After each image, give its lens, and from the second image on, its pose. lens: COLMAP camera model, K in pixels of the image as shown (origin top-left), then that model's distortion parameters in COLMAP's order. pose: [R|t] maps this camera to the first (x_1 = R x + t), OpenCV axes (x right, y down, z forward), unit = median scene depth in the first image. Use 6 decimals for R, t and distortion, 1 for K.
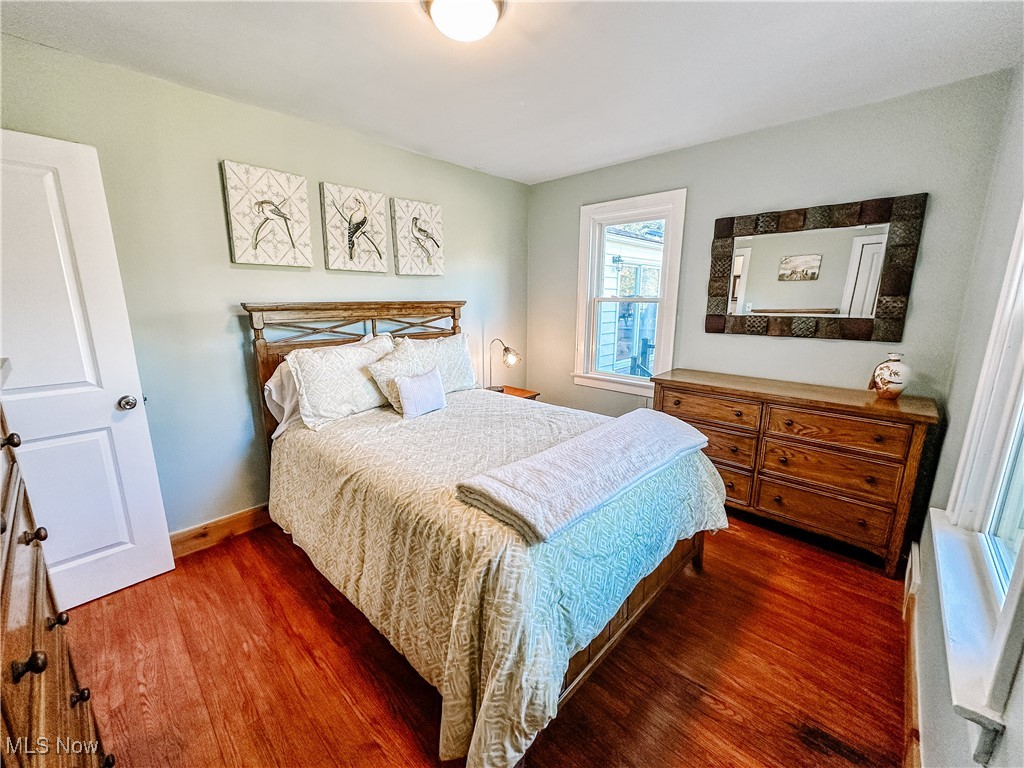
lens RADIAL K [[408.6, 0, 508.5], [0, 408.6, 380.6], [0, 0, 1]] dist [-0.002451, 0.000083]
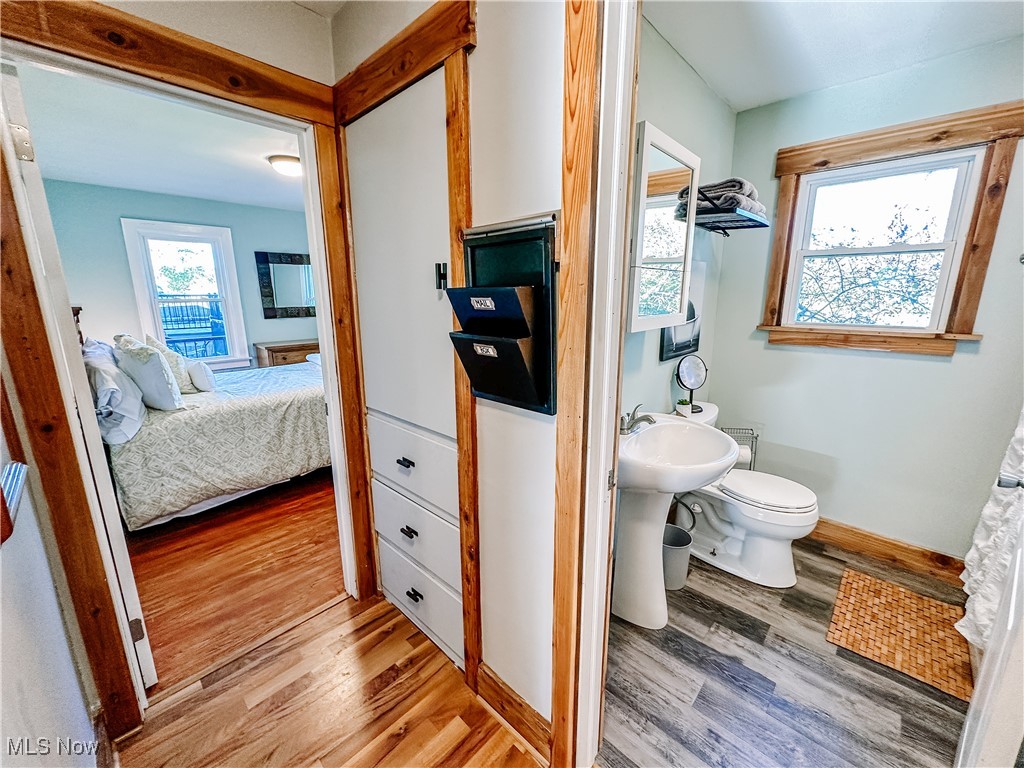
lens RADIAL K [[408.6, 0, 511.4], [0, 408.6, 384.7], [0, 0, 1]] dist [-0.002451, 0.000083]
pose [[-0.001845, -0.215603, 0.976479, -1.458327], [0.212226, 0.954153, 0.211075, -0.000622], [-0.977219, 0.207623, 0.043996, 0.004525]]
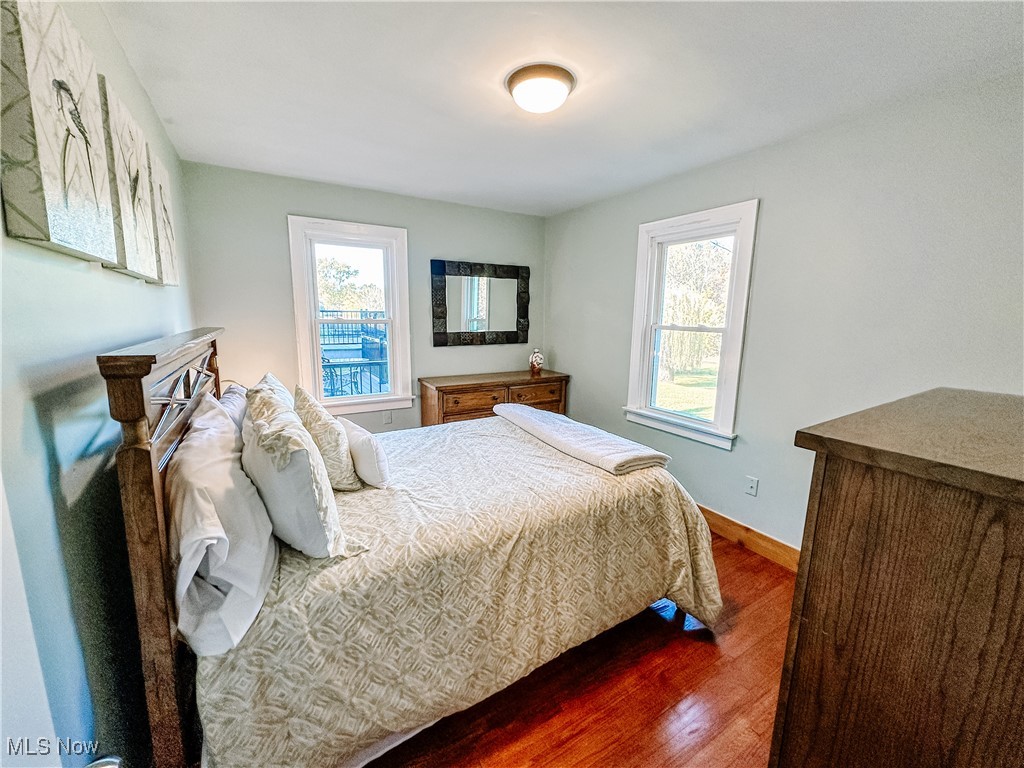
lens RADIAL K [[408.6, 0, 509.2], [0, 408.6, 386.5], [0, 0, 1]] dist [-0.002451, 0.000083]
pose [[0.269255, -0.166687, 0.948534, -0.829831], [0.184798, 0.975548, 0.118977, -0.128272], [-0.945173, 0.143252, 0.293474, 0.516333]]
